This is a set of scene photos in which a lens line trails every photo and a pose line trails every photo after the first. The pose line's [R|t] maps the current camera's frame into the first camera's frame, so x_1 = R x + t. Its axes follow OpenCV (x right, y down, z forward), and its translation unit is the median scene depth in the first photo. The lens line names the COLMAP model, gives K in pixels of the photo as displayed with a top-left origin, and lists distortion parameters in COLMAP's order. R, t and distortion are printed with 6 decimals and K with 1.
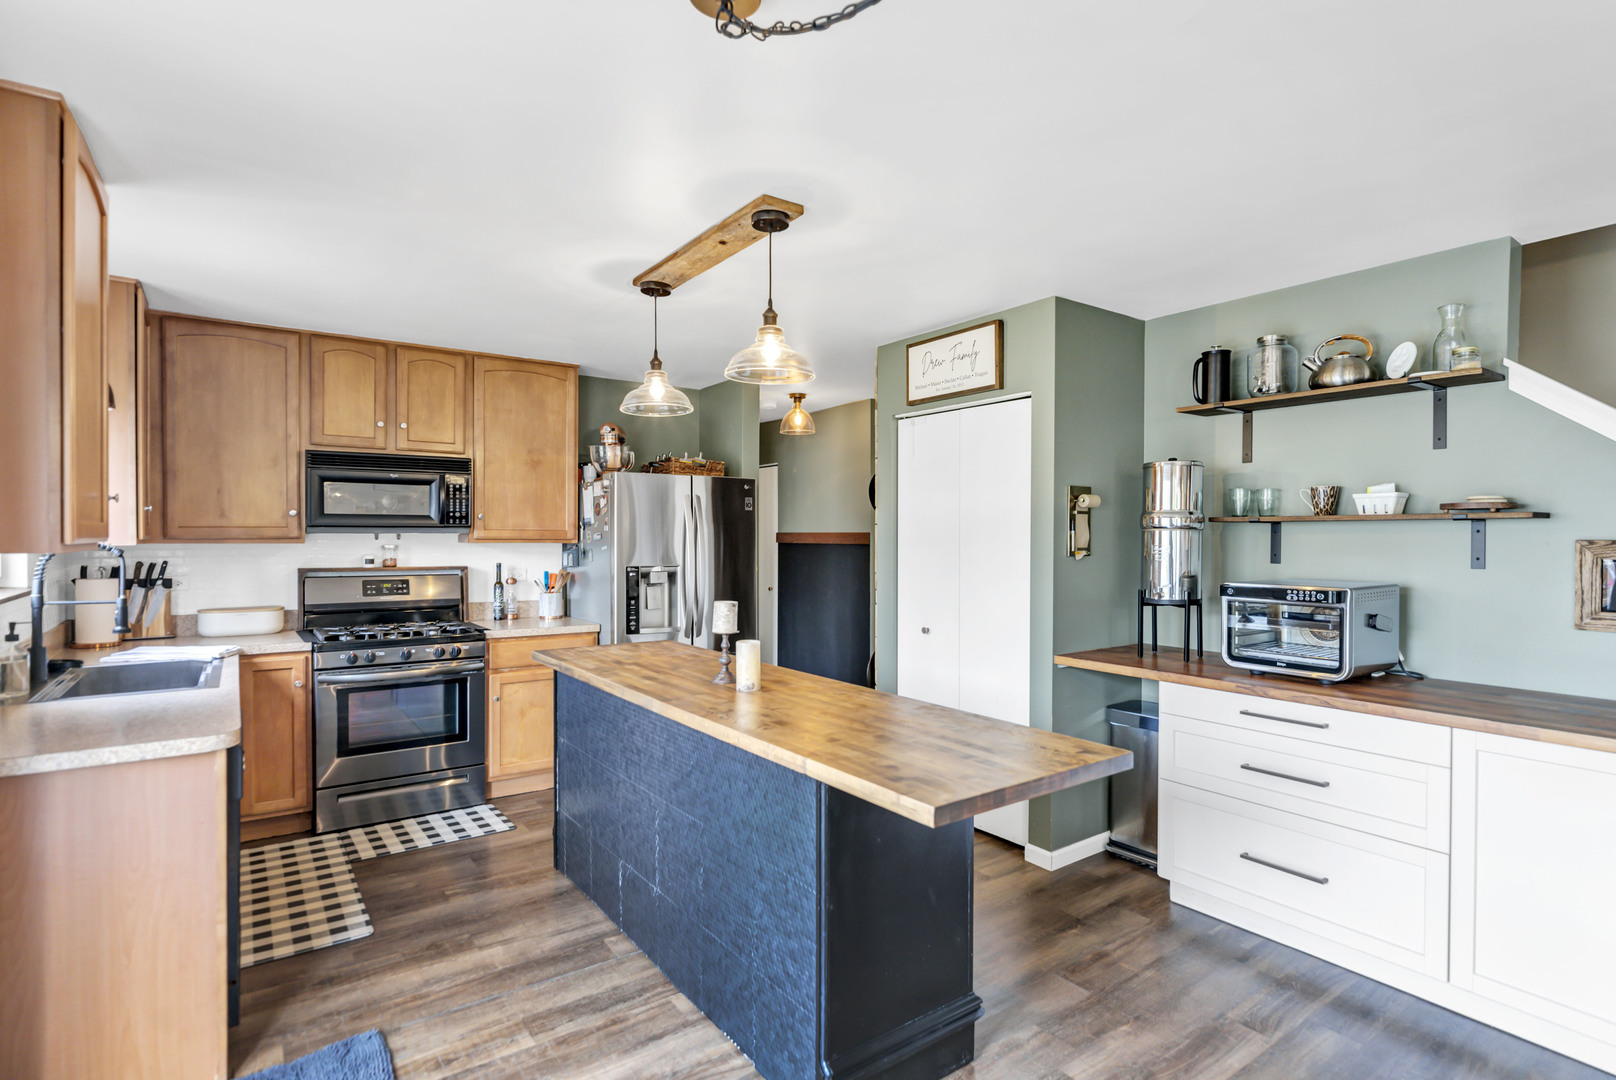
lens RADIAL K [[792.9, 0, 808.0], [0, 792.9, 540.0], [0, 0, 1]] dist [-0.001219, -0.000160]
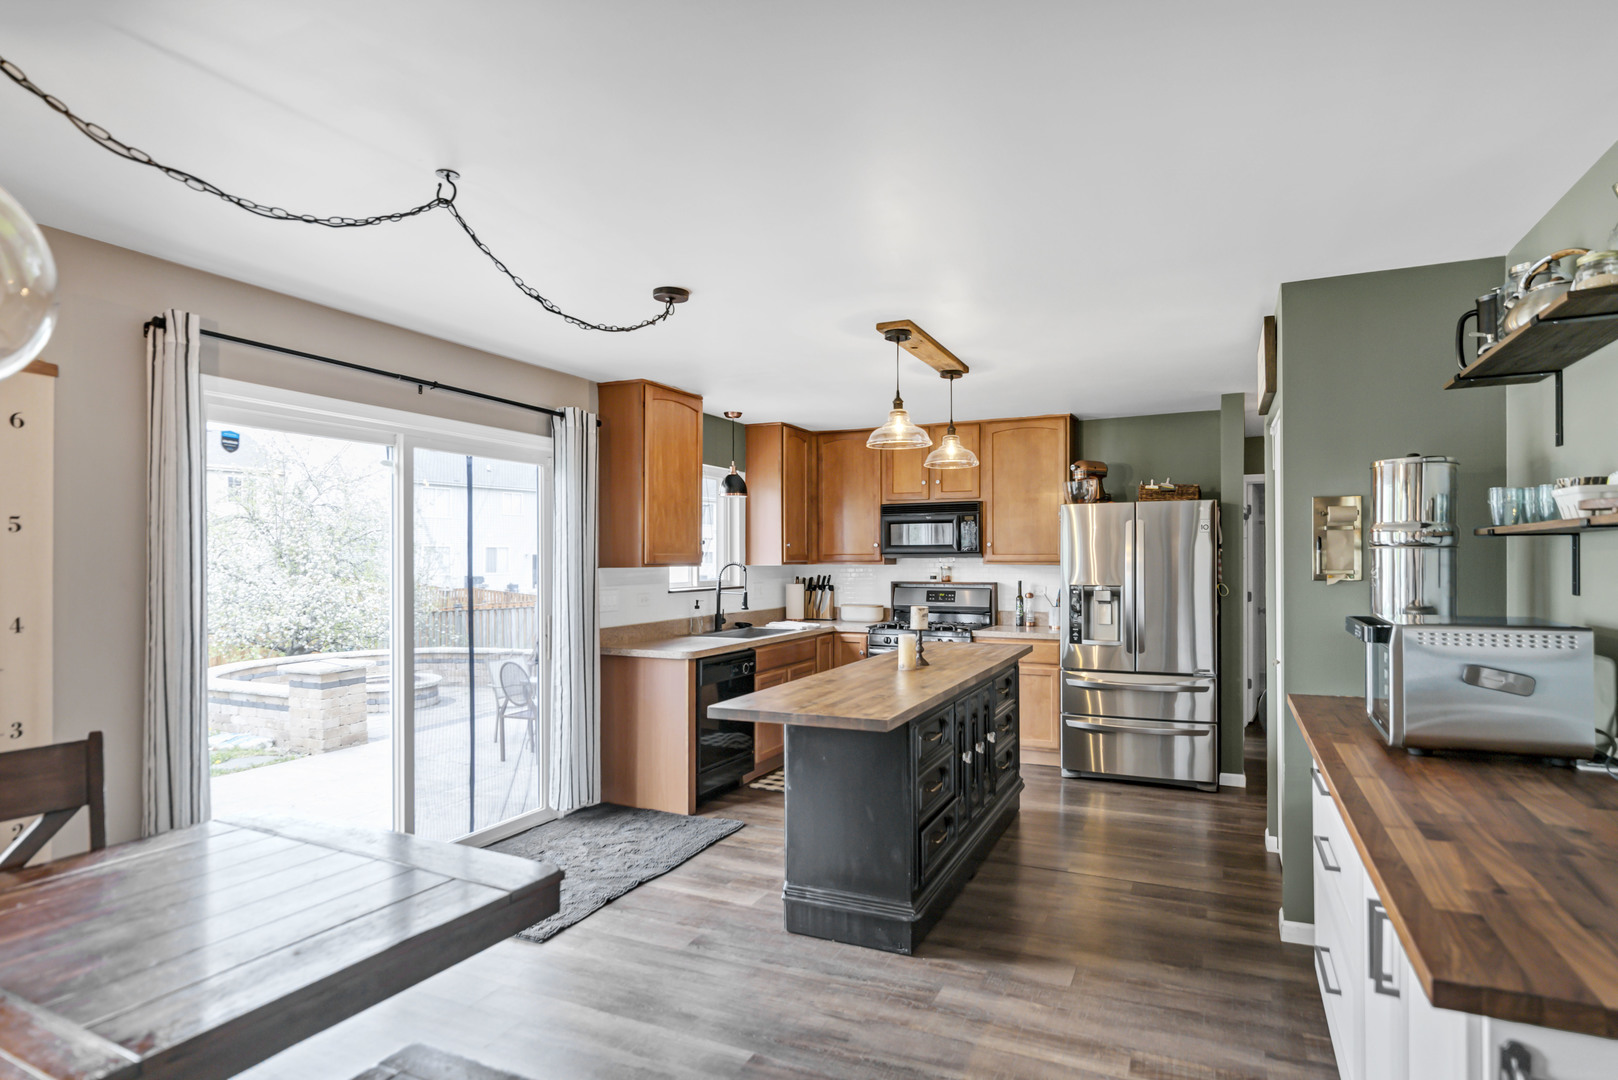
lens RADIAL K [[826.9, 0, 853.9], [0, 826.9, 554.9], [0, 0, 1]] dist [0.001462, 0.000136]
pose [[0.526388, -0.009179, -0.850195, 0.718394], [0.000668, 0.999946, -0.010382, 0.001779], [0.850244, 0.004897, 0.526366, 0.102236]]
